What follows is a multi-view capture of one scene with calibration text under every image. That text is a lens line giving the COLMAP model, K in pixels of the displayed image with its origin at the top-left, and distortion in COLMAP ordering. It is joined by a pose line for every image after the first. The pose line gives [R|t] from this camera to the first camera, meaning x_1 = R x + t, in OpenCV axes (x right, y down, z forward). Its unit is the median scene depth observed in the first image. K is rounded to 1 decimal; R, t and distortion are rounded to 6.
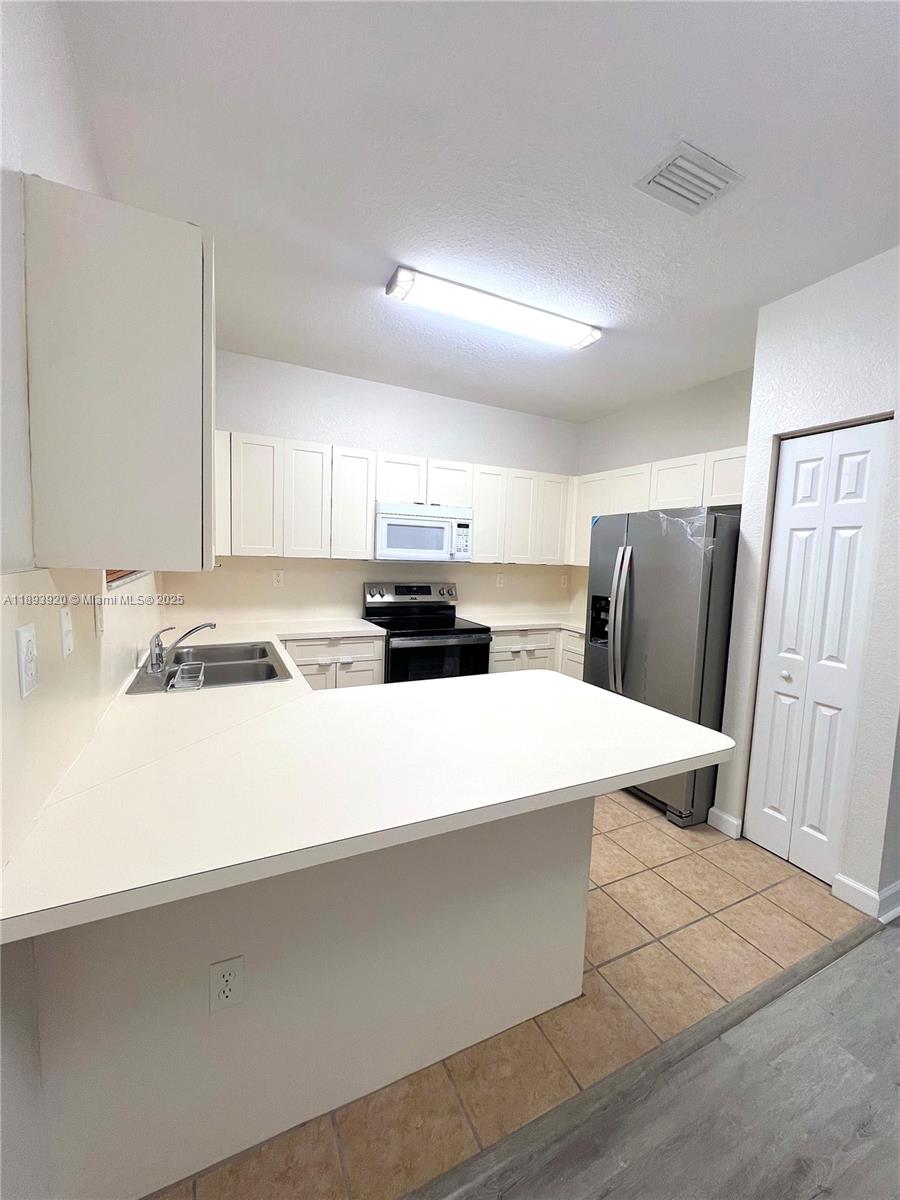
lens RADIAL K [[483.8, 0, 448.8], [0, 483.8, 596.7], [0, 0, 1]] dist [0.002626, 0.000204]
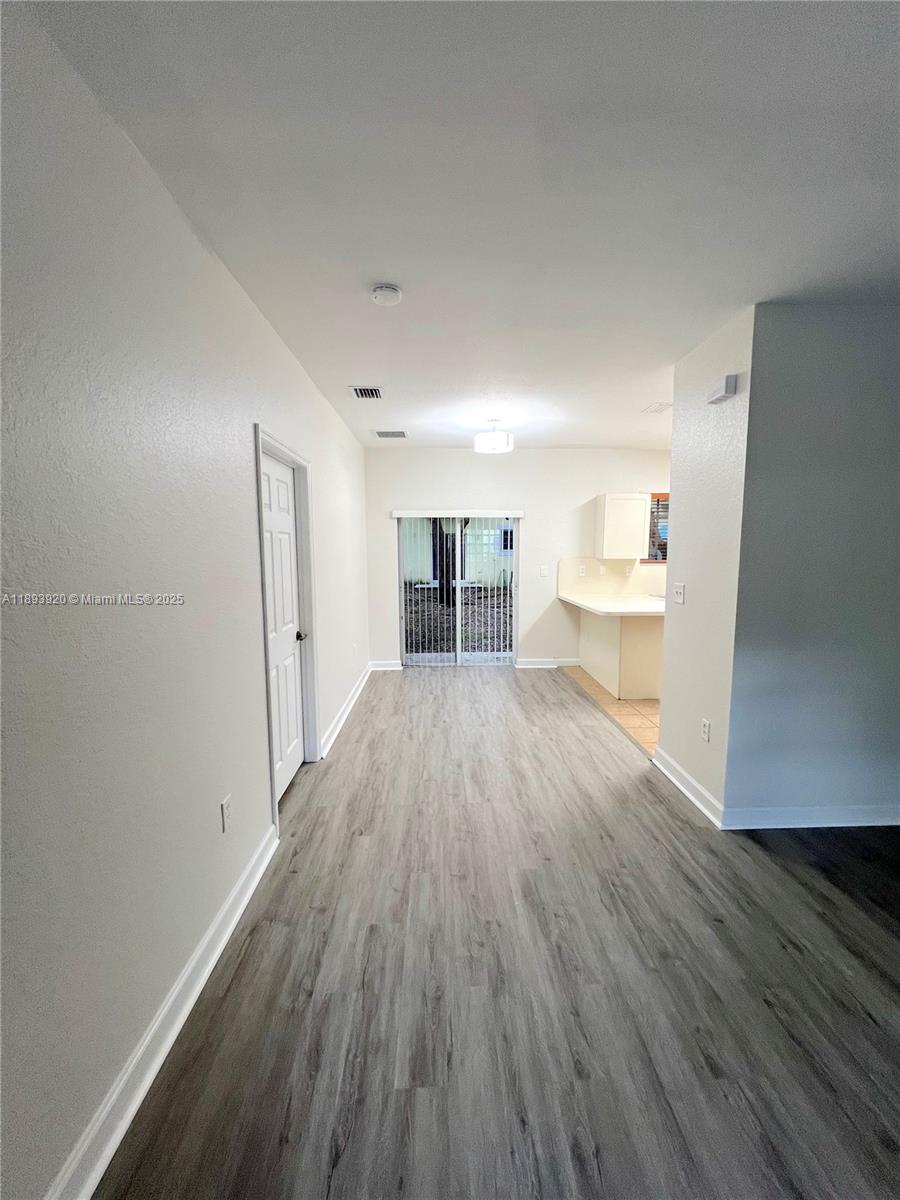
lens RADIAL K [[483.8, 0, 457.2], [0, 483.8, 601.5], [0, 0, 1]] dist [0.002626, 0.000204]
pose [[-0.404854, 0.066932, -0.911928, 2.286349], [-0.095544, 0.988761, 0.114988, -0.019116], [0.909376, 0.133682, -0.393909, 0.810929]]
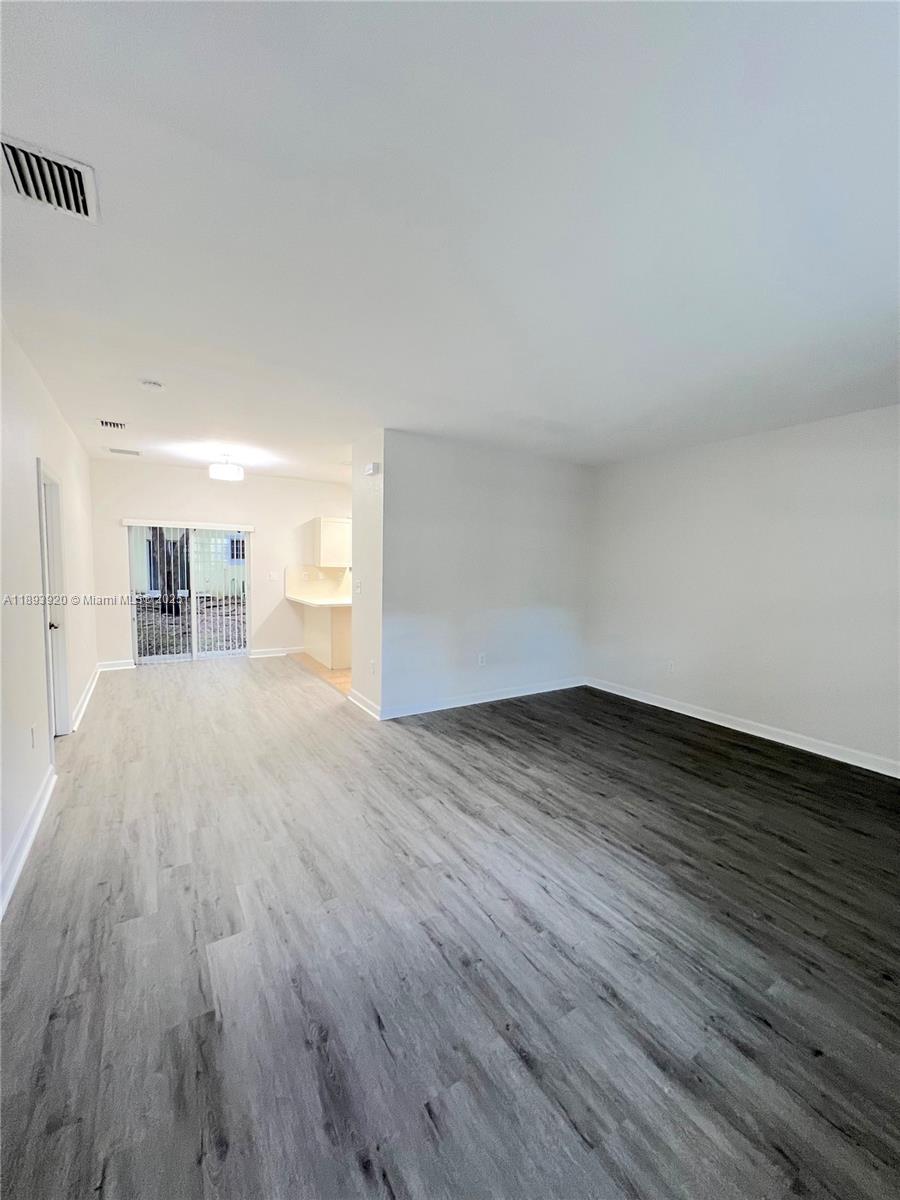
lens RADIAL K [[483.8, 0, 447.7], [0, 483.8, 601.3], [0, 0, 1]] dist [0.002626, 0.000204]
pose [[0.096671, 0.047215, -0.994196, 2.972533], [-0.108114, 0.993462, 0.036667, -0.003514], [0.989427, 0.103941, 0.101144, 1.016152]]
